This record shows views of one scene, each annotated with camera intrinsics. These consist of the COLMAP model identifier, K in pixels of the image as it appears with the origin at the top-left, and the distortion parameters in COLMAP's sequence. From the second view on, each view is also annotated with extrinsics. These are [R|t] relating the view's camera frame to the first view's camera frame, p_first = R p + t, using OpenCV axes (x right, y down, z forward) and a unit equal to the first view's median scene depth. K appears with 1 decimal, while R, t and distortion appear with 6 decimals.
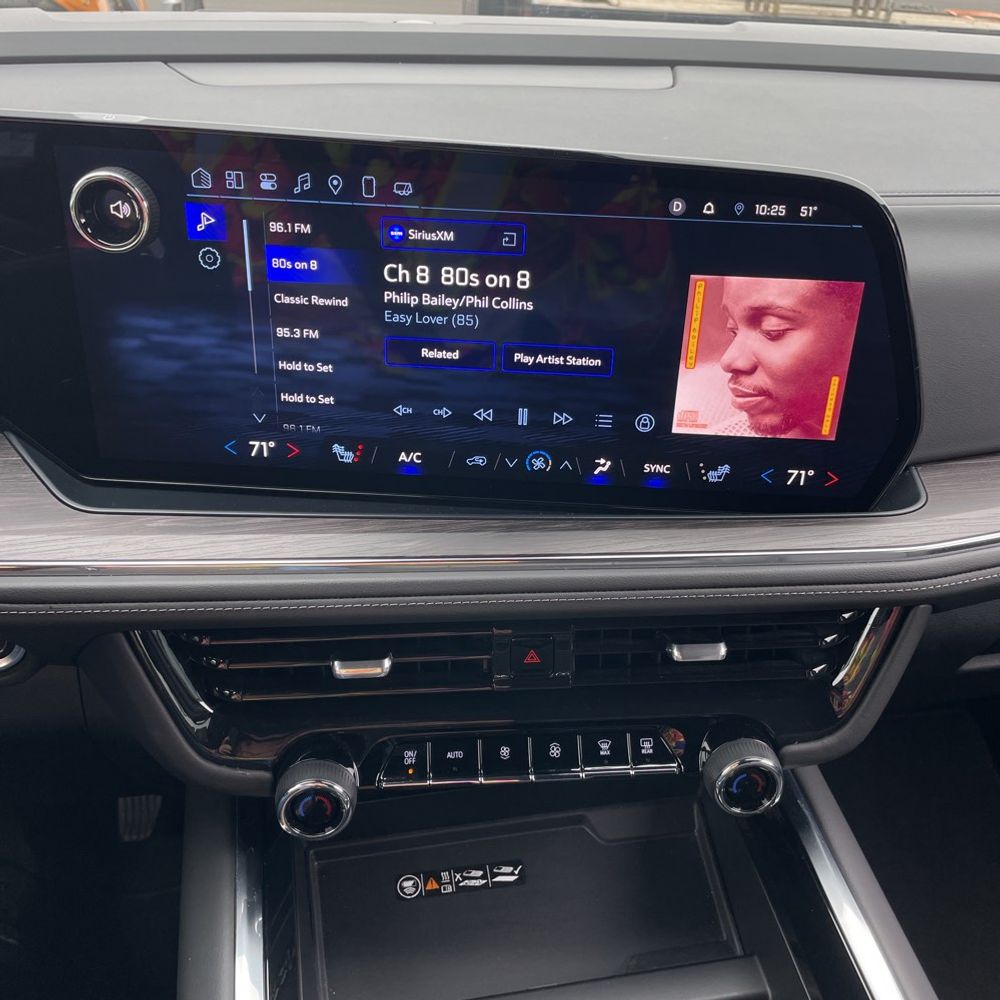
lens RADIAL K [[1033.1, 0, 504.9], [0, 1033.1, 507.0], [0, 0, 1]] dist [0.055542, 0.000000]
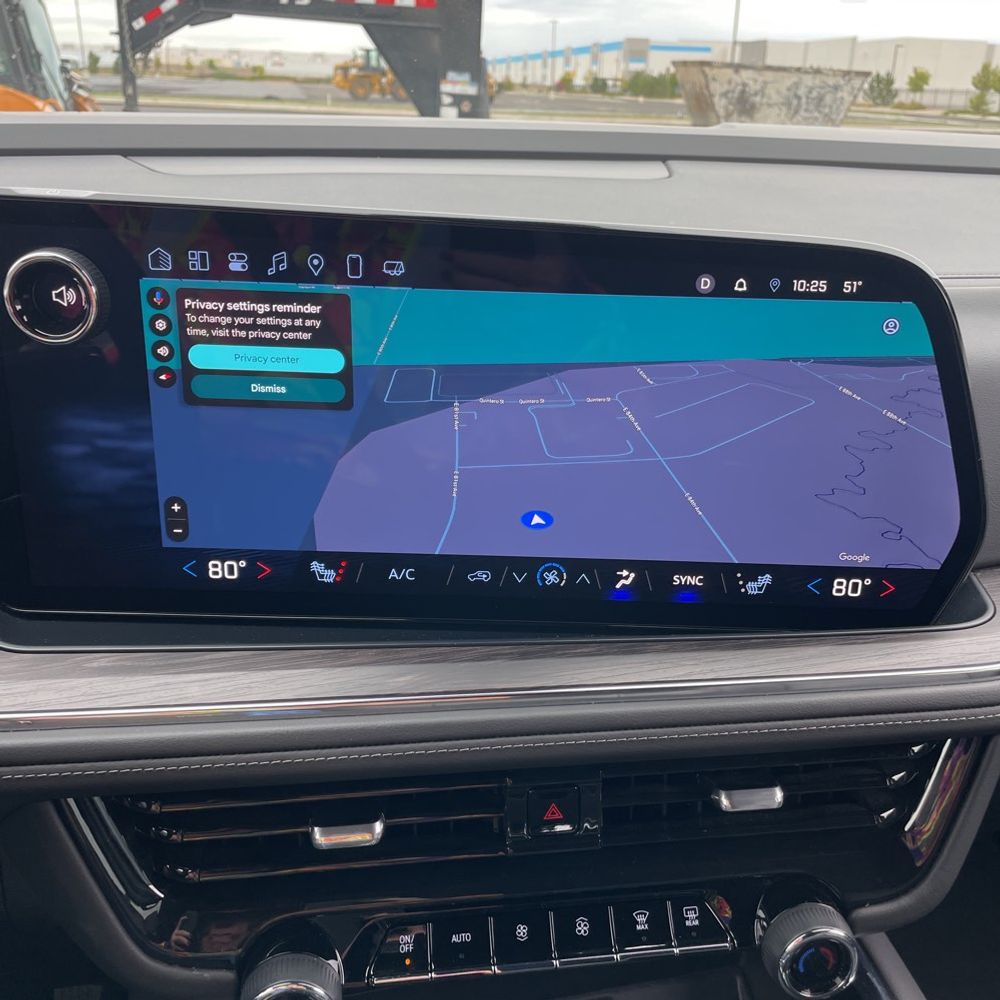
lens RADIAL K [[1033.1, 0, 513.1], [0, 1033.1, 494.4], [0, 0, 1]] dist [0.055542, 0.000000]
pose [[0.998874, -0.021442, 0.042316, -0.035723], [0.026438, 0.992264, -0.121298, -0.007519], [-0.039387, 0.122280, 0.991714, 0.141576]]
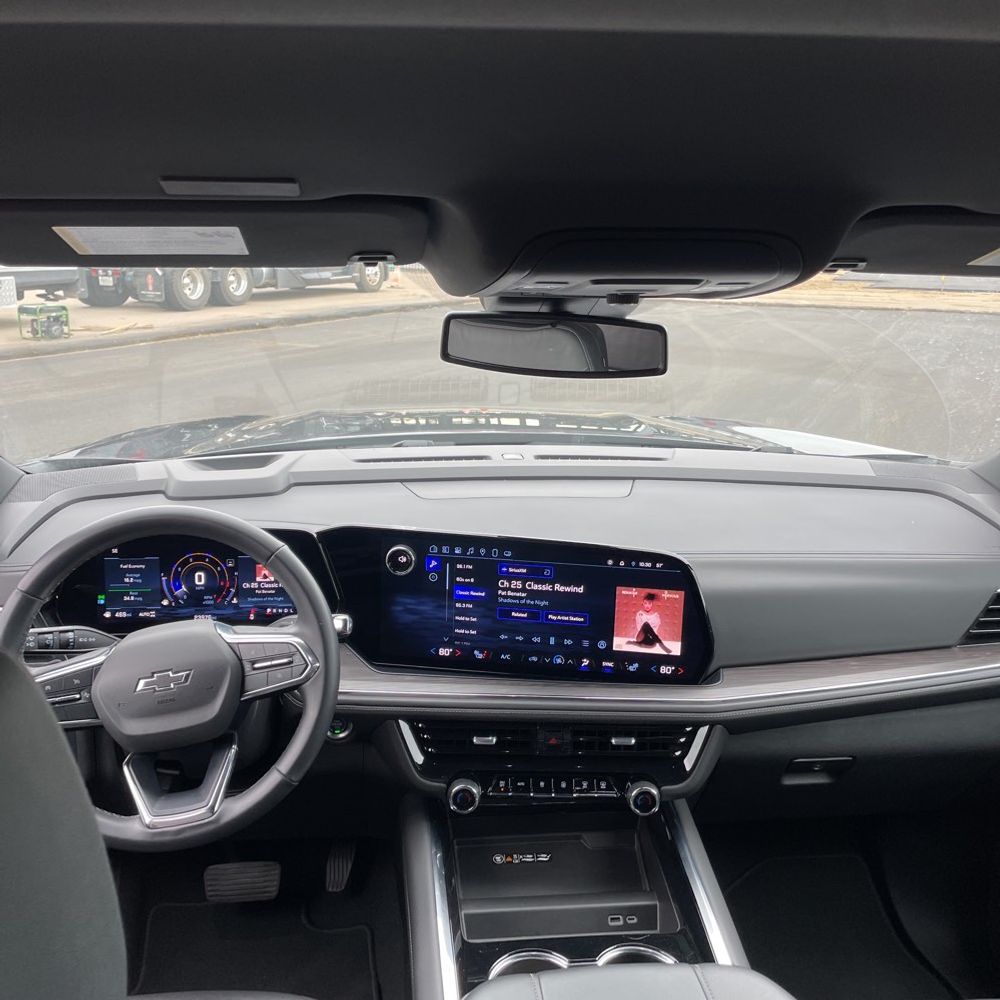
lens RADIAL K [[1033.1, 0, 495.7], [0, 1033.1, 495.5], [0, 0, 1]] dist [0.055542, 0.000000]
pose [[0.996329, 0.013364, -0.084556, 0.088336], [-0.034072, 0.968037, -0.248482, 0.197439], [0.078532, 0.250451, 0.964939, -1.497904]]
